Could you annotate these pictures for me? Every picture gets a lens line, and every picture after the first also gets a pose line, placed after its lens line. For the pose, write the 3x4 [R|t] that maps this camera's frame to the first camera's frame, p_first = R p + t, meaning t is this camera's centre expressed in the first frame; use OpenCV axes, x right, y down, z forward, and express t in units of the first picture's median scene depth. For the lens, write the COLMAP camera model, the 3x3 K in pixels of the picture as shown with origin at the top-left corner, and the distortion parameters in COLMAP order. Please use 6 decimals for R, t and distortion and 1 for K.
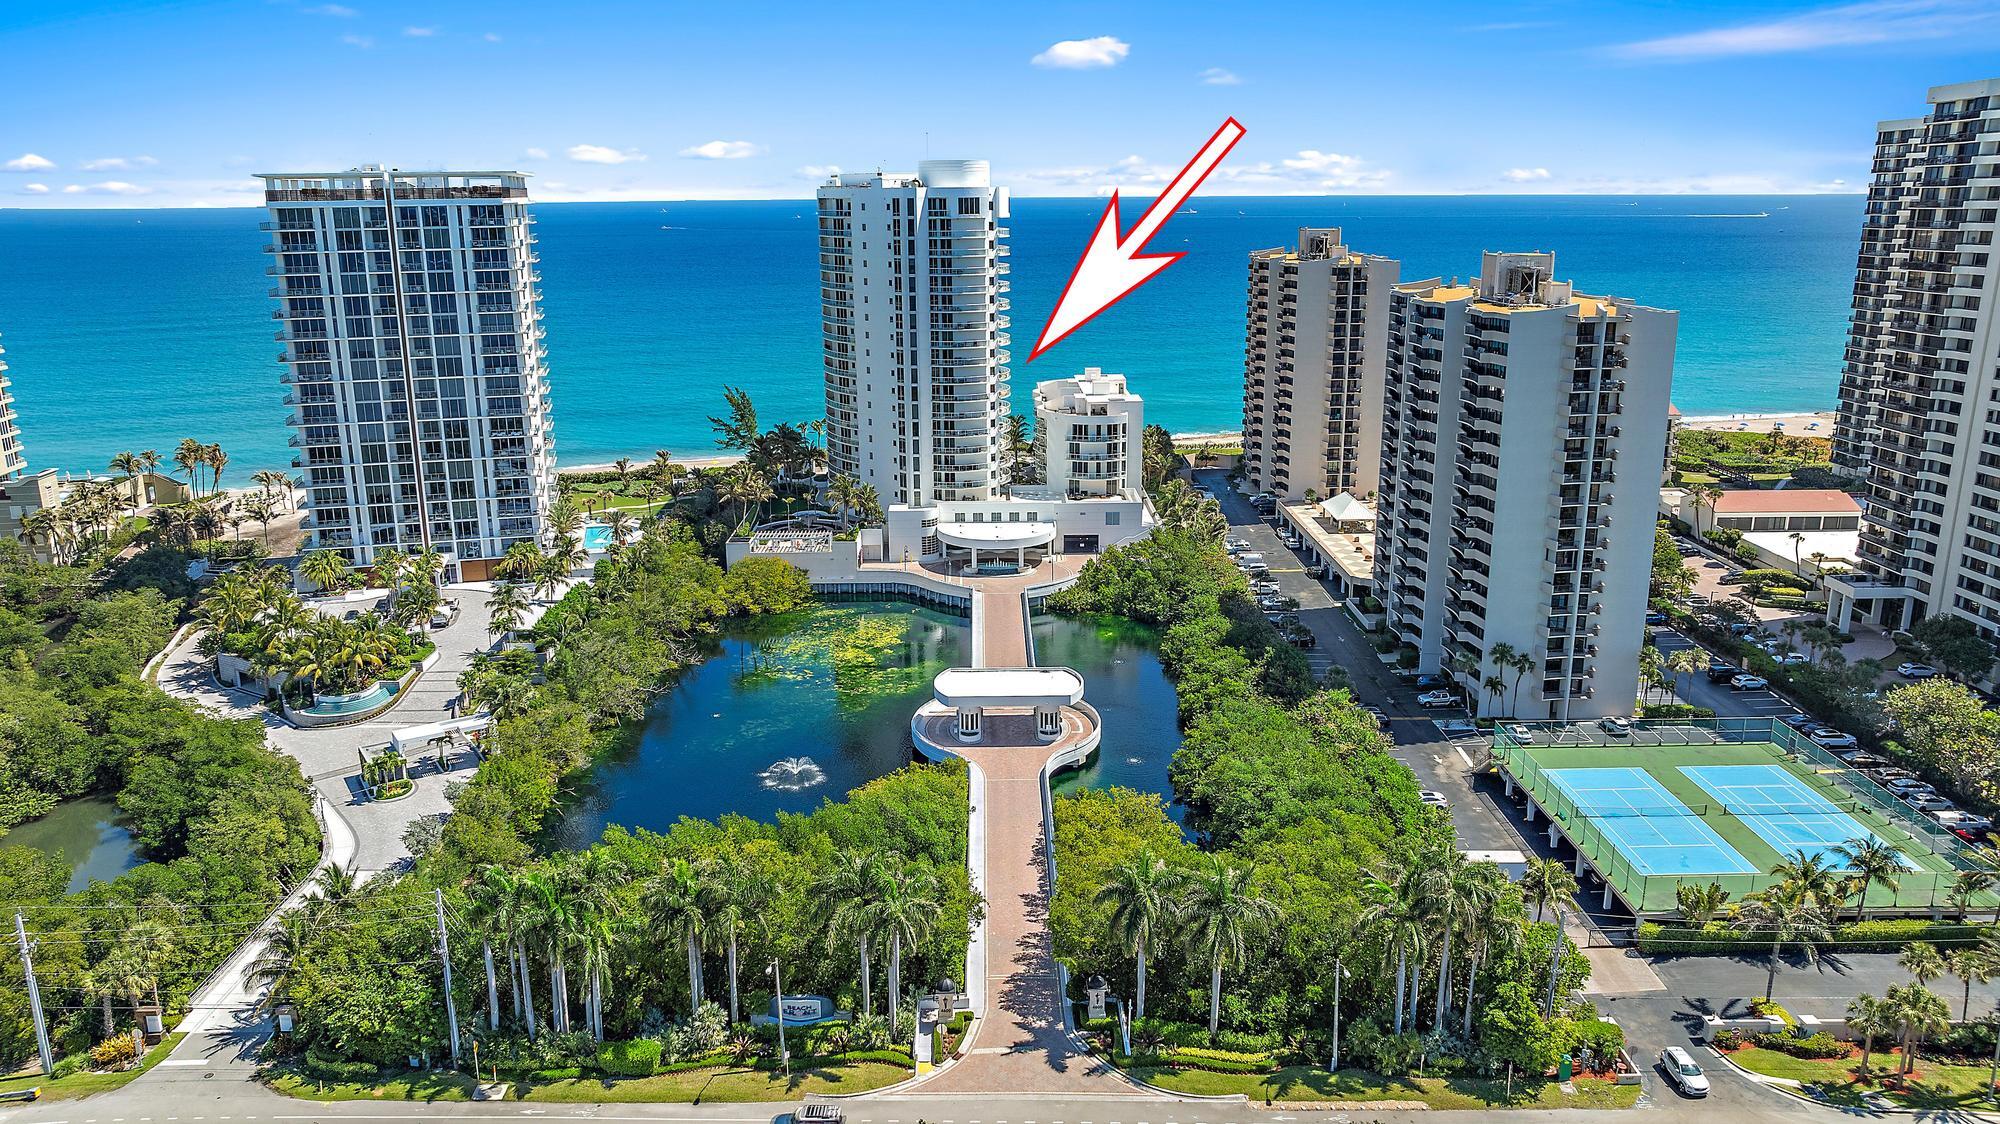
lens RADIAL K [[1402.8, 0, 1000.0], [0, 1402.8, 562.0], [0, 0, 1]] dist [-0.039631, 0.029539]
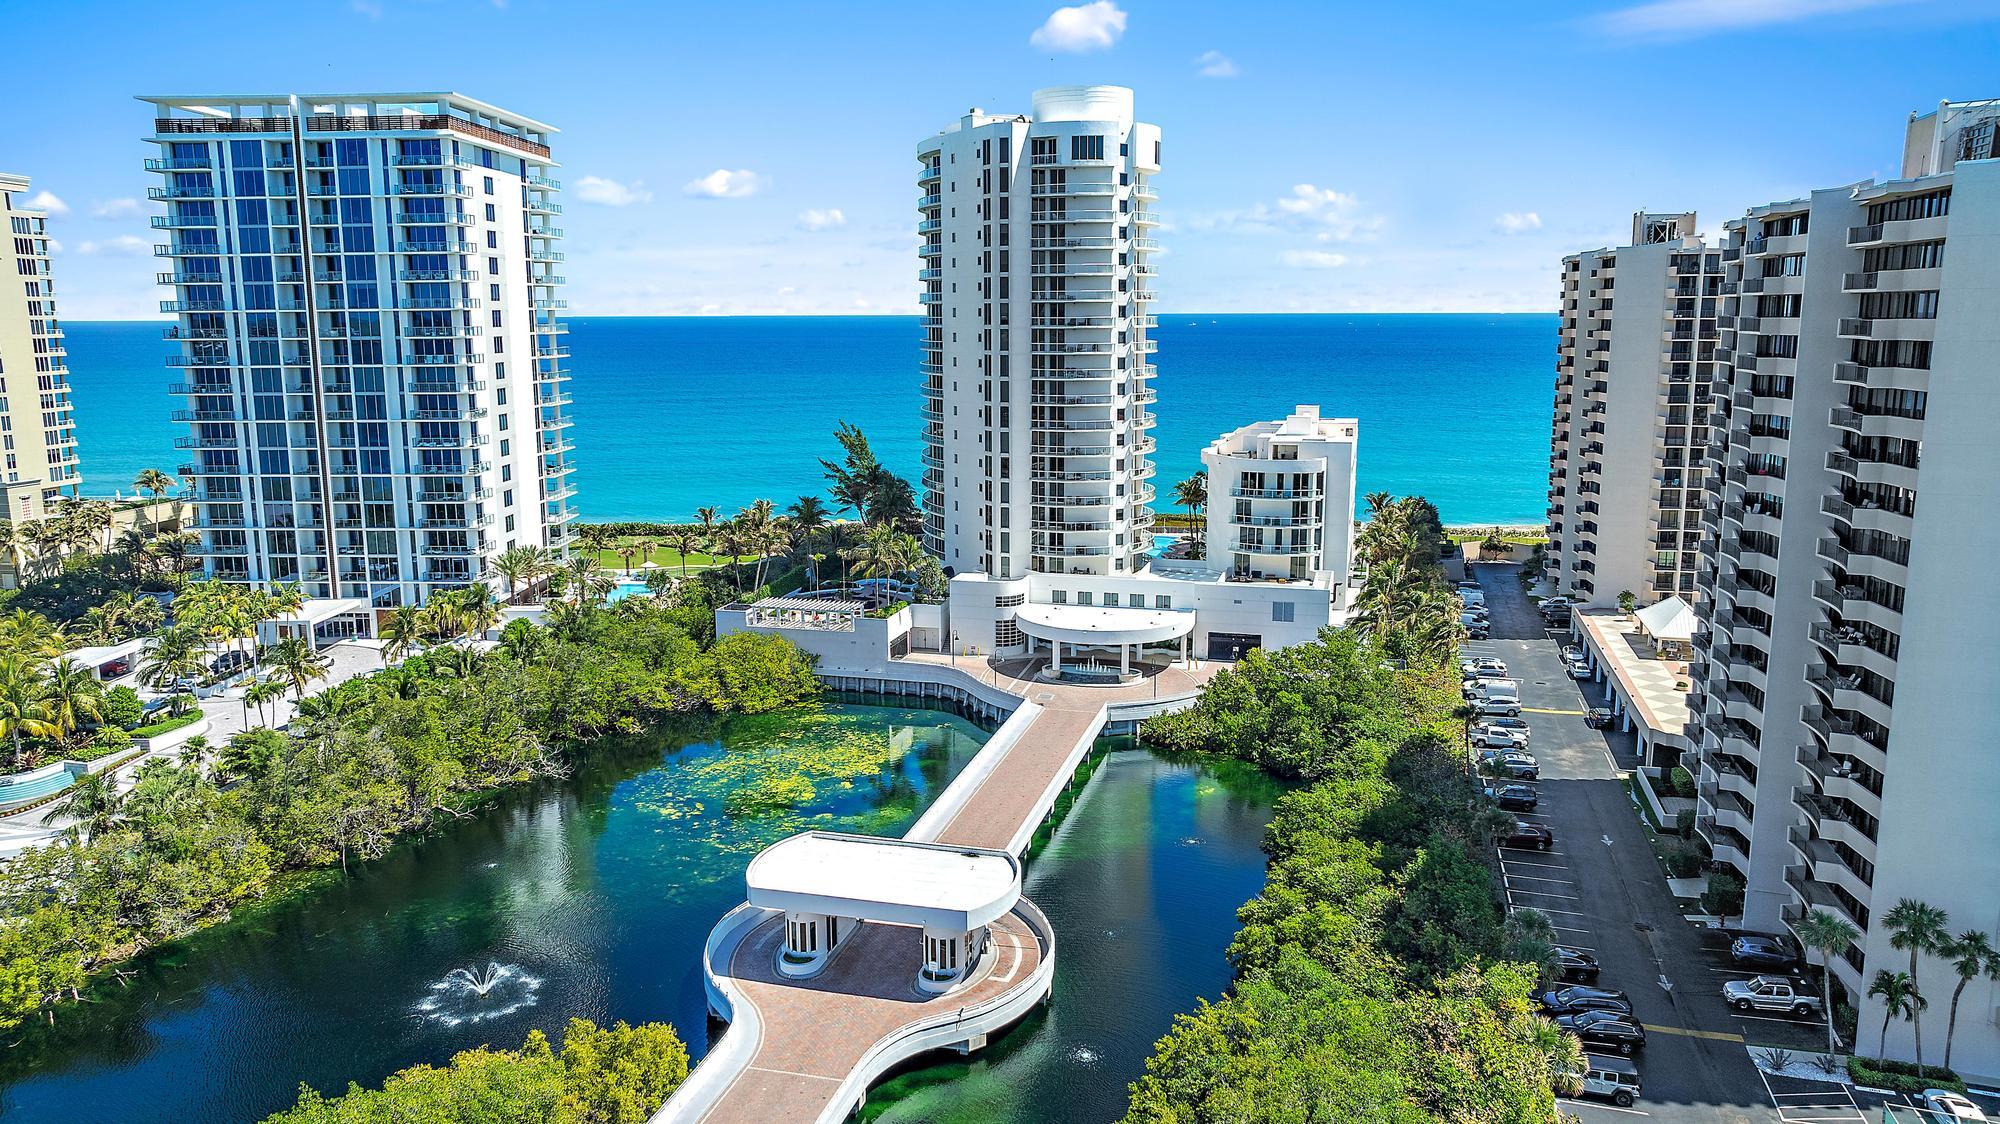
lens RADIAL K [[1402.8, 0, 1000.0], [0, 1402.8, 562.0], [0, 0, 1]] dist [-0.039631, 0.029539]
pose [[0.960855, 0.052092, -0.272111, 0.143390], [-0.073296, 0.994966, -0.068343, 0.000557], [0.267181, 0.085613, 0.959836, 0.360936]]
